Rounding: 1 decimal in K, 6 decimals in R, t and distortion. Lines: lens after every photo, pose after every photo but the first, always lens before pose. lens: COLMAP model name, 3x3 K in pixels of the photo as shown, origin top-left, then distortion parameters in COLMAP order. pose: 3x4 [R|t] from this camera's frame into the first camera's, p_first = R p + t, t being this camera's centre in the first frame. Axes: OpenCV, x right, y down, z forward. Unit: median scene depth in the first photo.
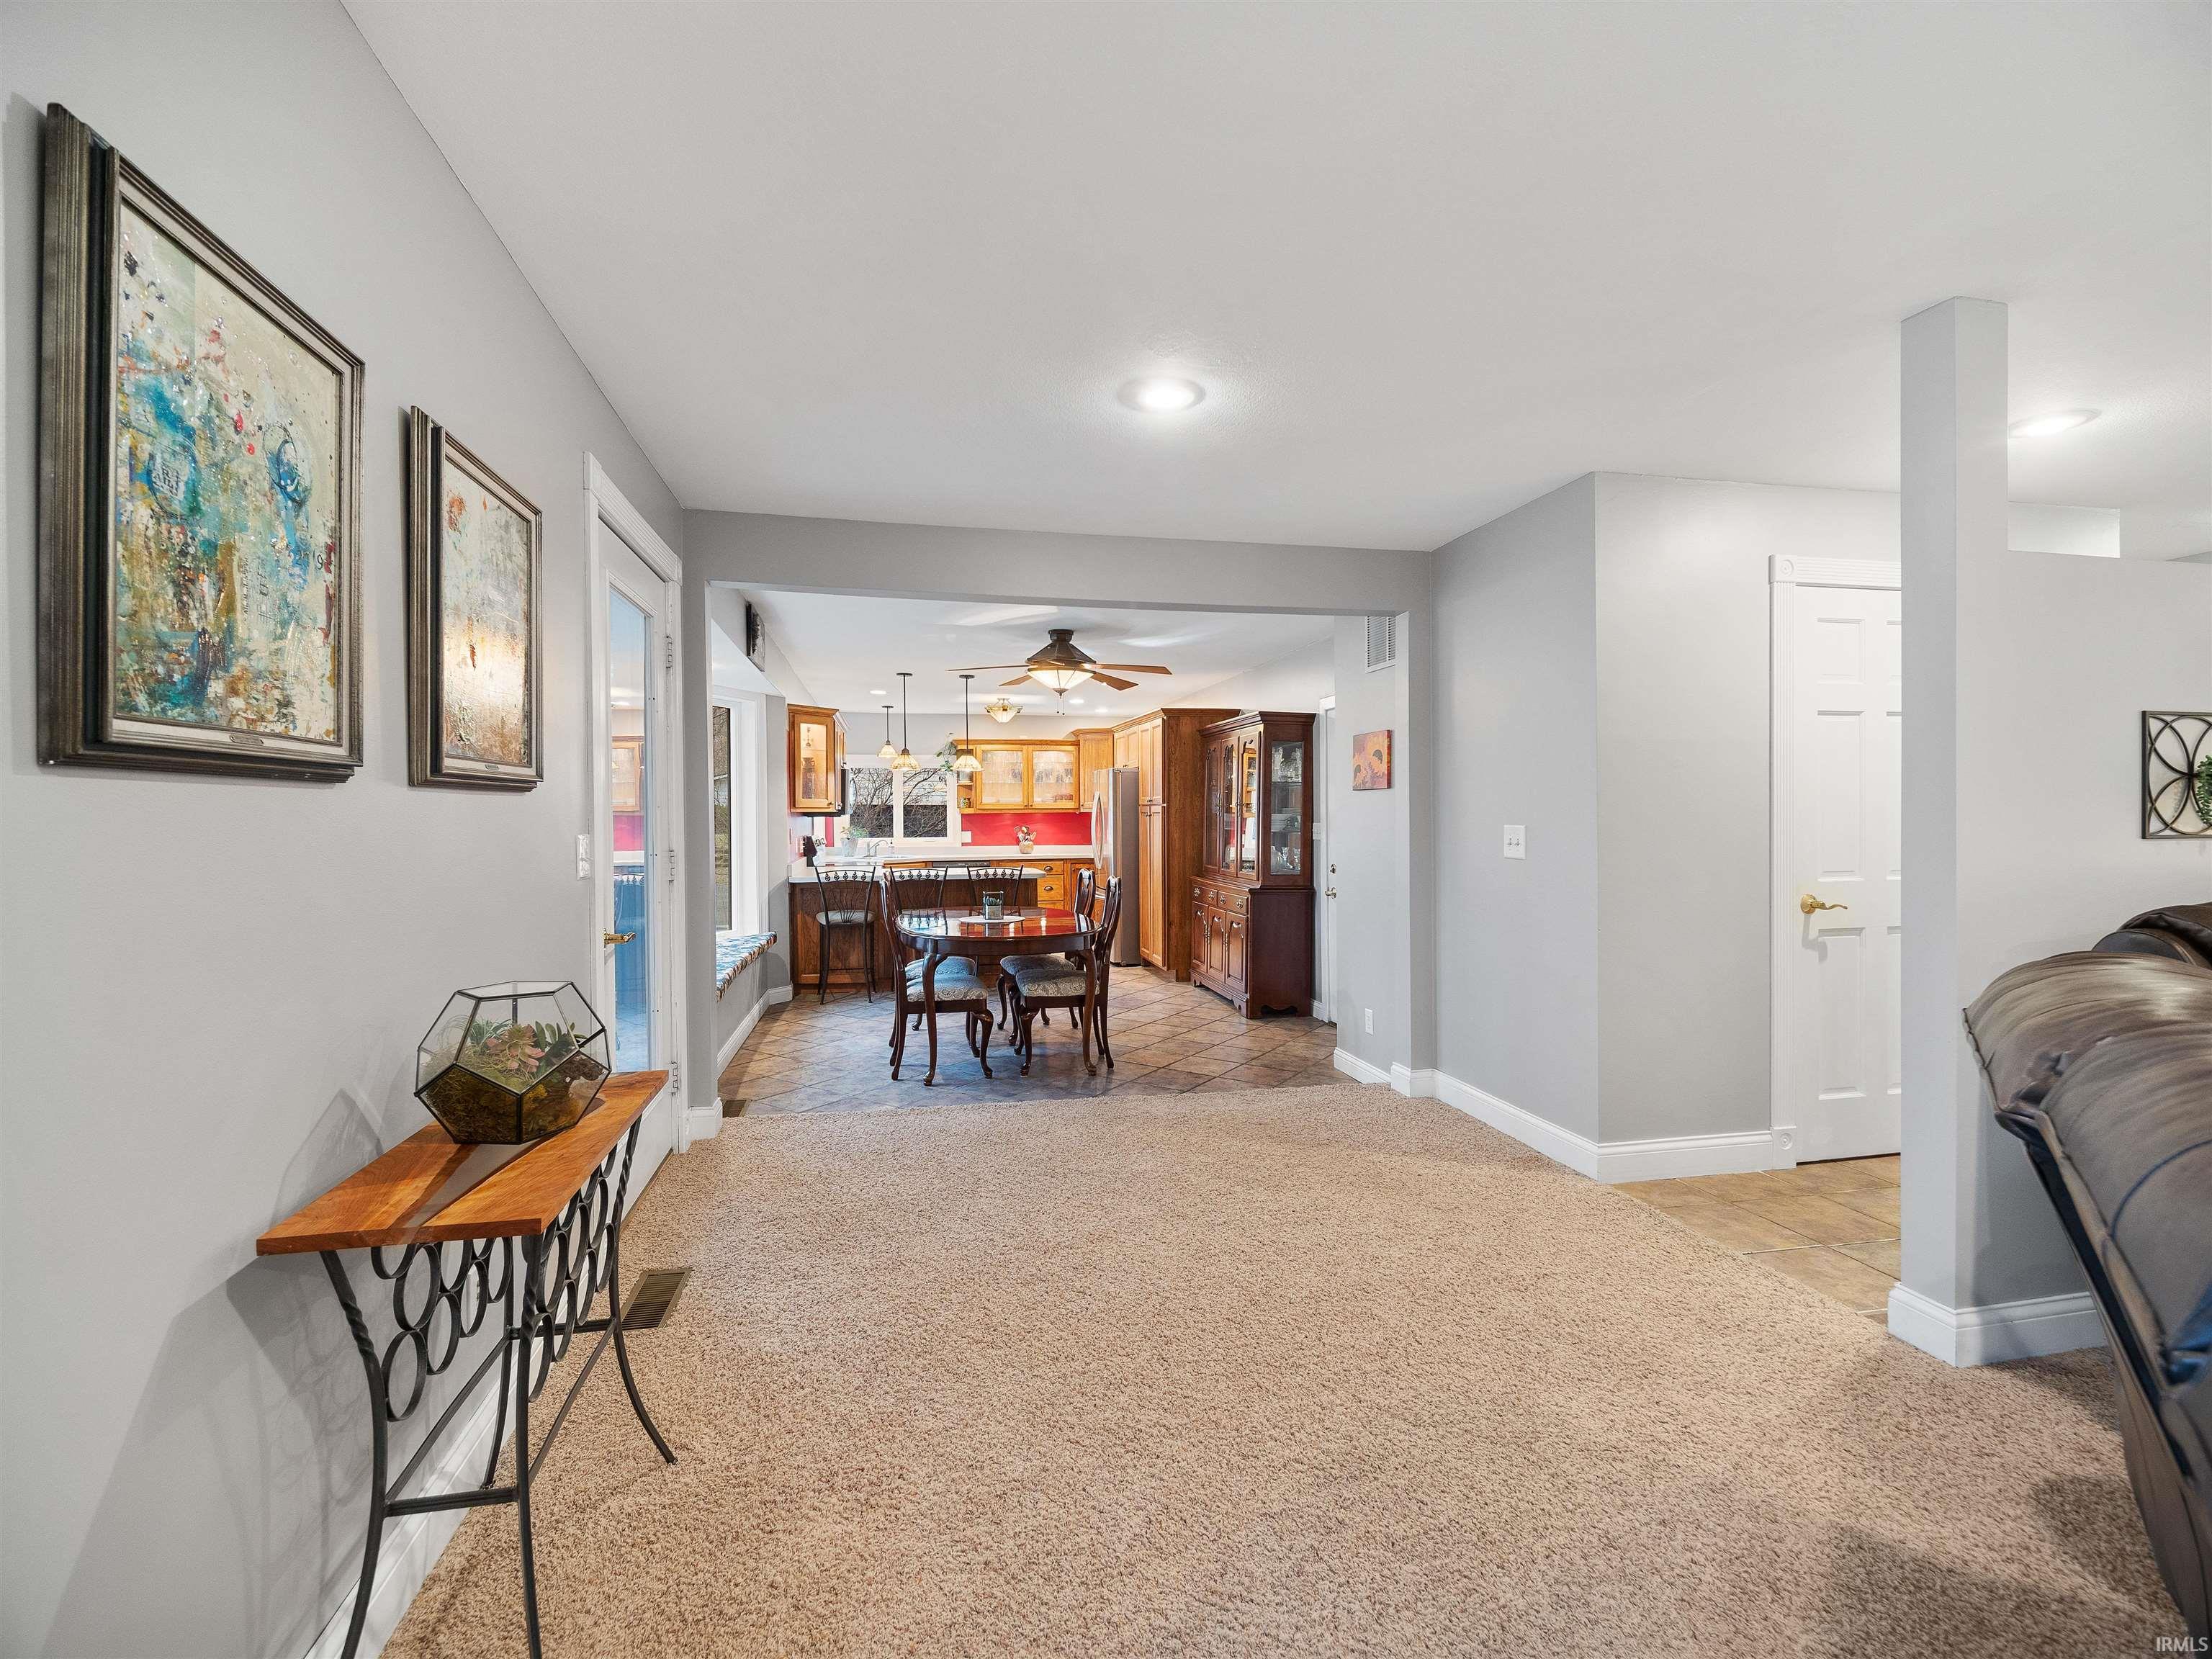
lens RADIAL K [[1002.7, 0, 1096.3], [0, 1002.7, 820.2], [0, 0, 1]] dist [-0.002070, -0.000347]
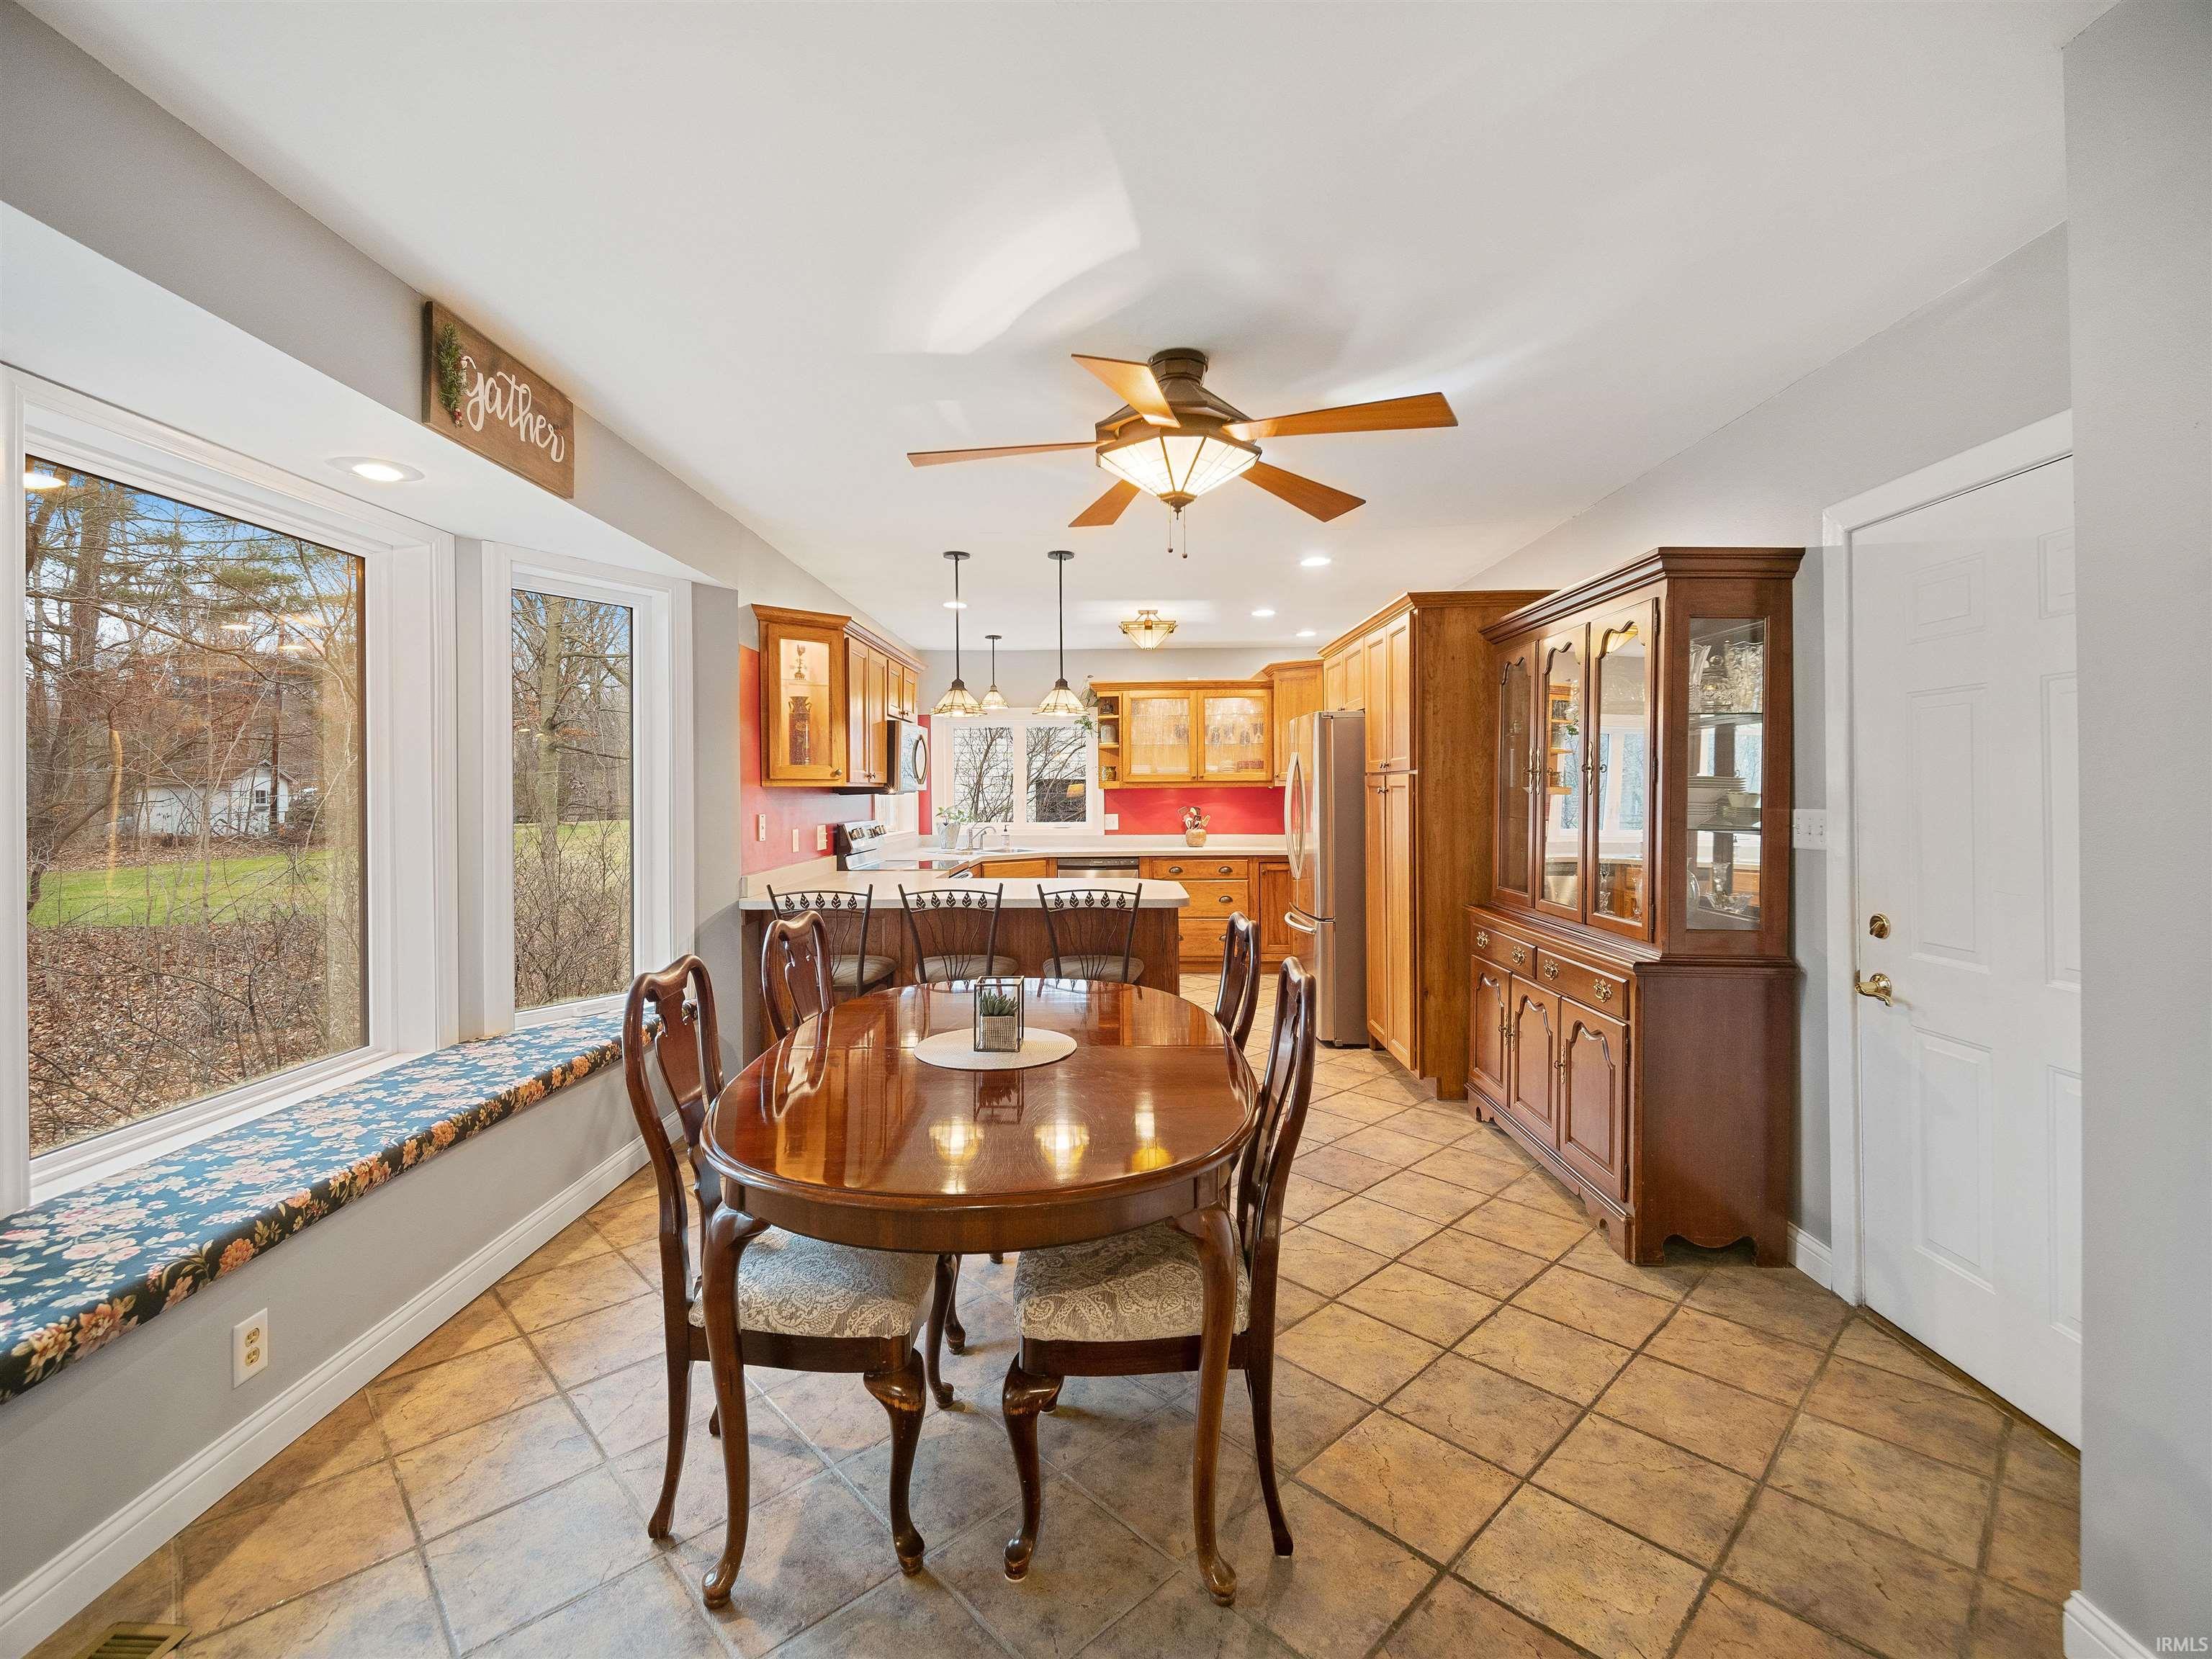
lens RADIAL K [[907.1, 0, 1103.7], [0, 907.1, 799.9], [0, 0, 1]] dist [0.000076, -0.000038]
pose [[0.972669, 0.000309, -0.232197, 0.017940], [0.001017, 0.999984, 0.005593, -0.003003], [0.232195, -0.005676, 0.972653, 0.475417]]
